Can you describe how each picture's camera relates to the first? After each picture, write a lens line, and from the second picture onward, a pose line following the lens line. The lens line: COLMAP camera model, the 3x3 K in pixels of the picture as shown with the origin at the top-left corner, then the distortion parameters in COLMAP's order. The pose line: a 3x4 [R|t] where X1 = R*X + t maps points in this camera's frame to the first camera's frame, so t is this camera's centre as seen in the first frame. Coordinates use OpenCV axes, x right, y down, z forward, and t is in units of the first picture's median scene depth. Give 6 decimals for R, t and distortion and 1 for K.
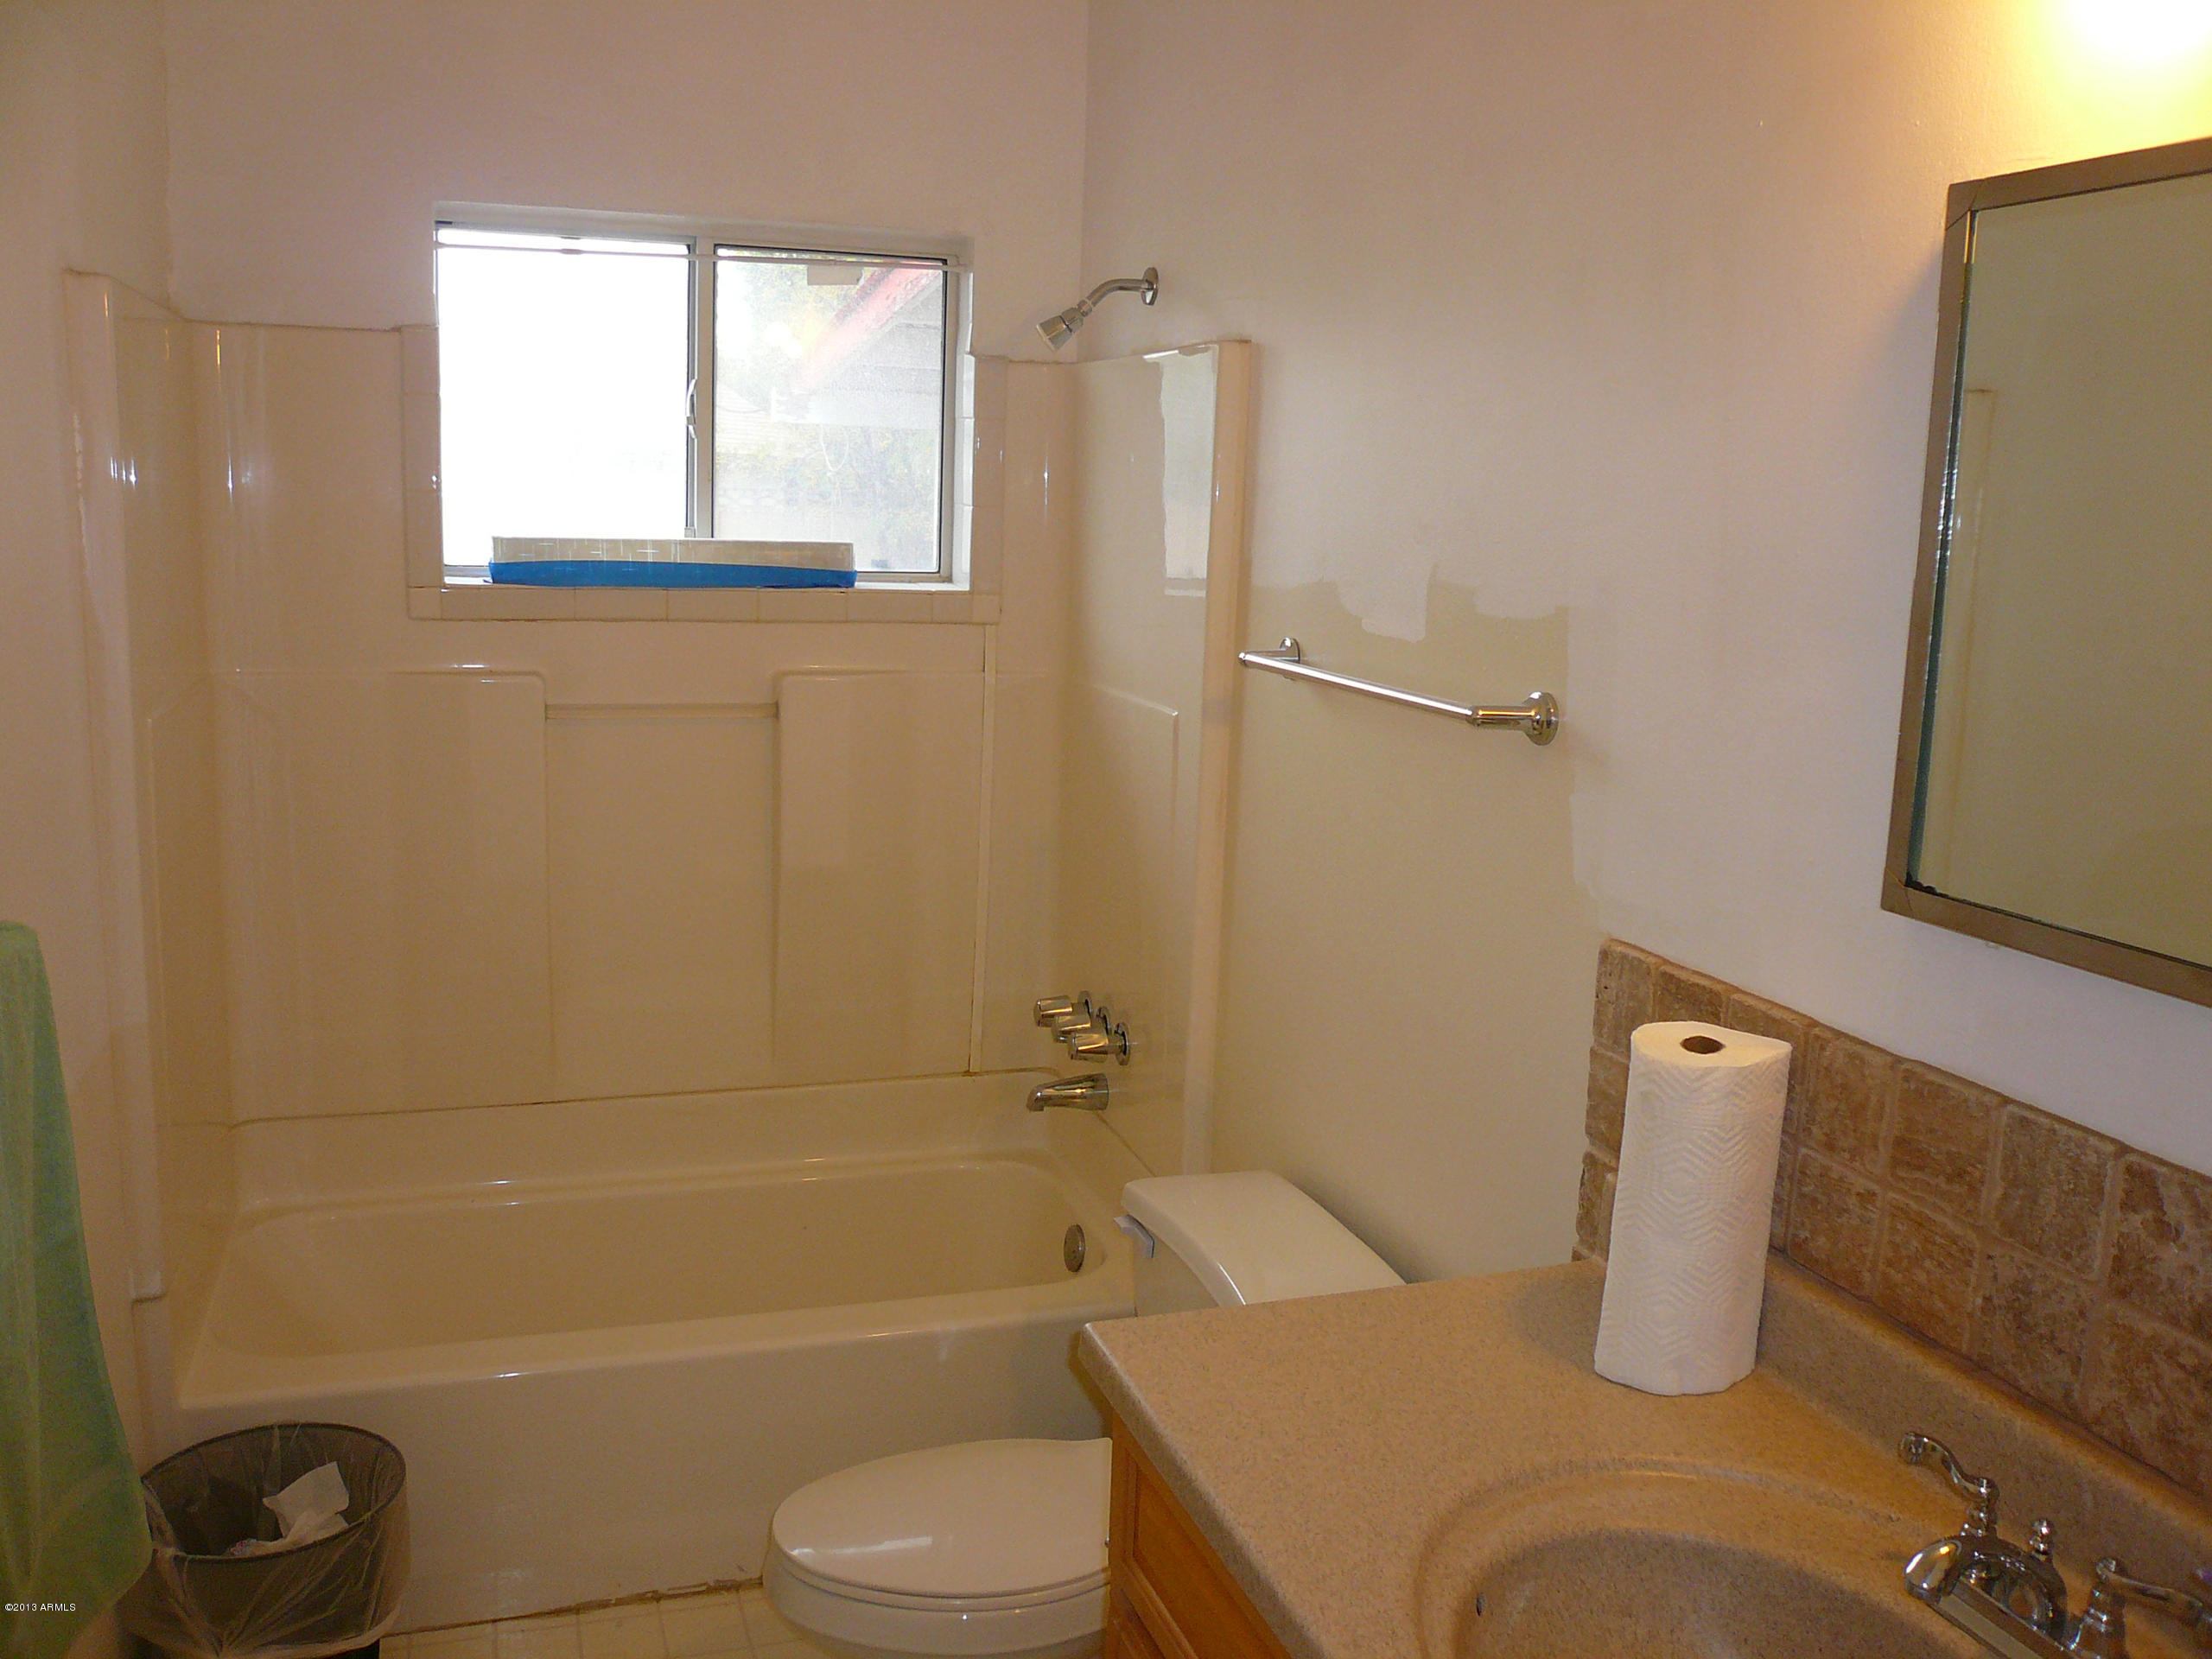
lens RADIAL K [[2017.3, 0, 1103.9], [0, 2017.3, 770.2], [0, 0, 1]] dist [-0.122307, 0.201631]
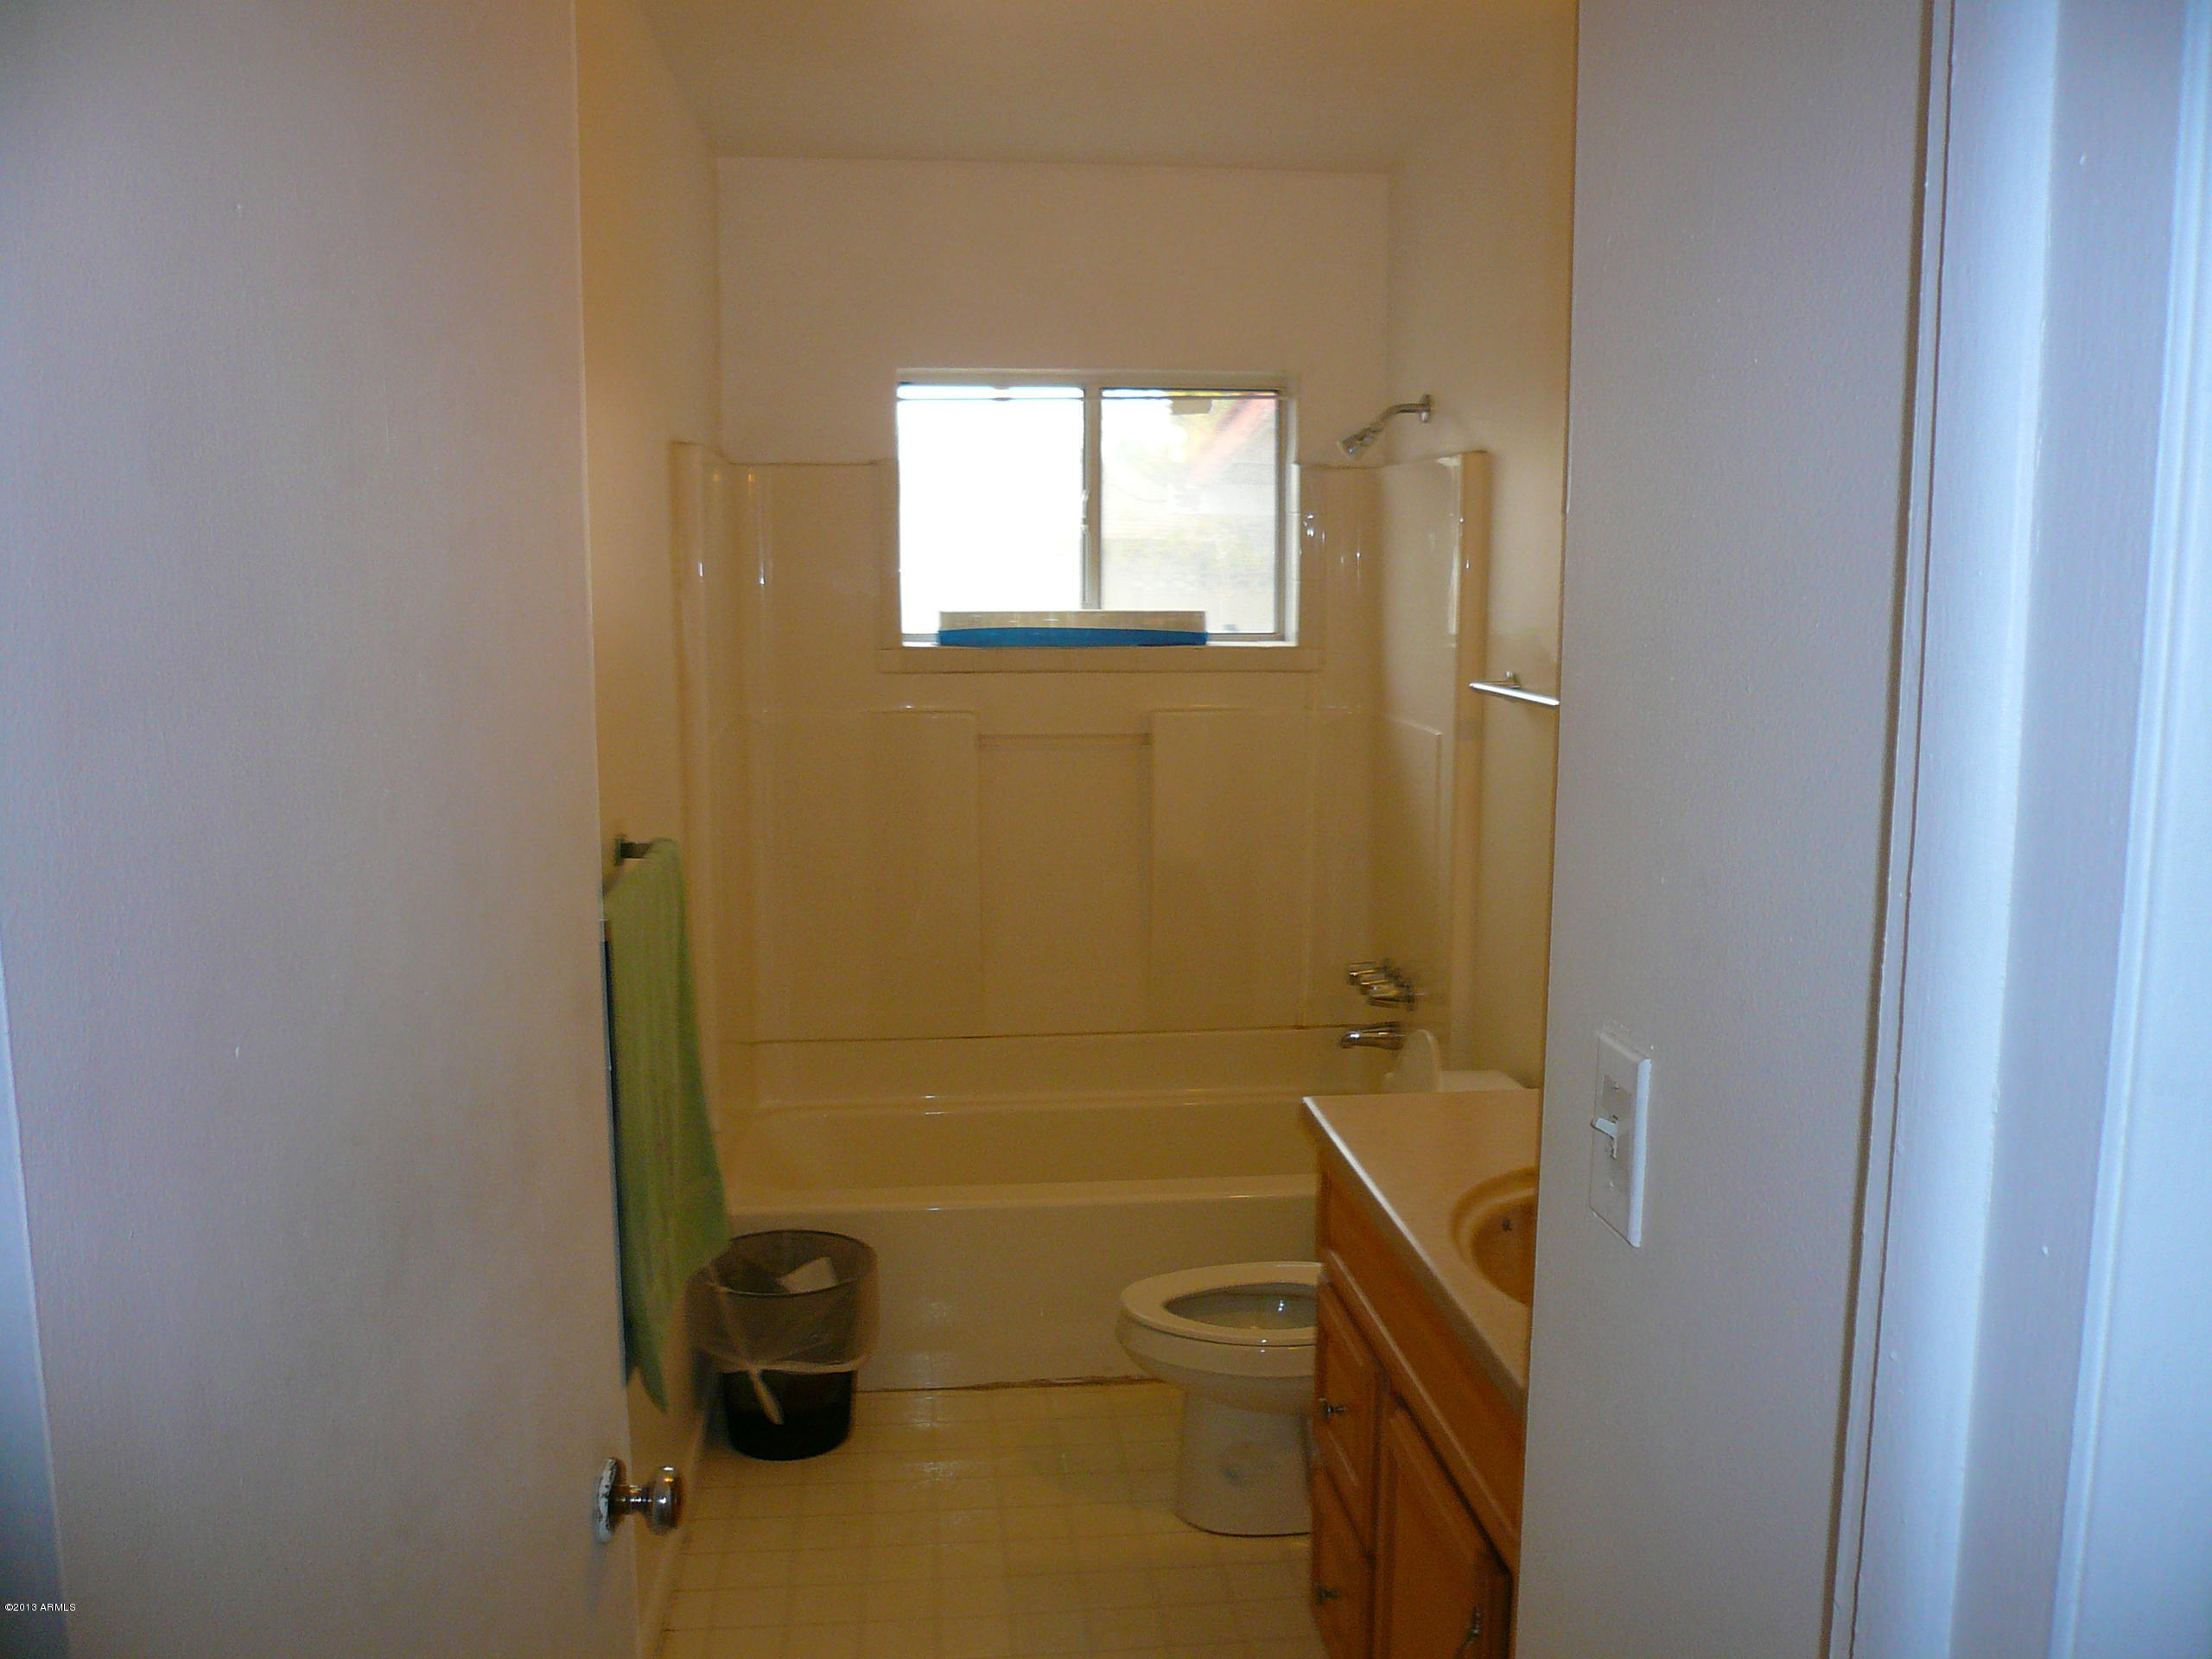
lens RADIAL K [[2017.3, 0, 1103.9], [0, 2017.3, 770.2], [0, 0, 1]] dist [-0.122307, 0.201631]
pose [[0.975590, -0.007754, -0.219465, 0.099619], [-0.001330, 0.999149, -0.041217, 0.045525], [0.219598, 0.040502, 0.974749, -0.294048]]
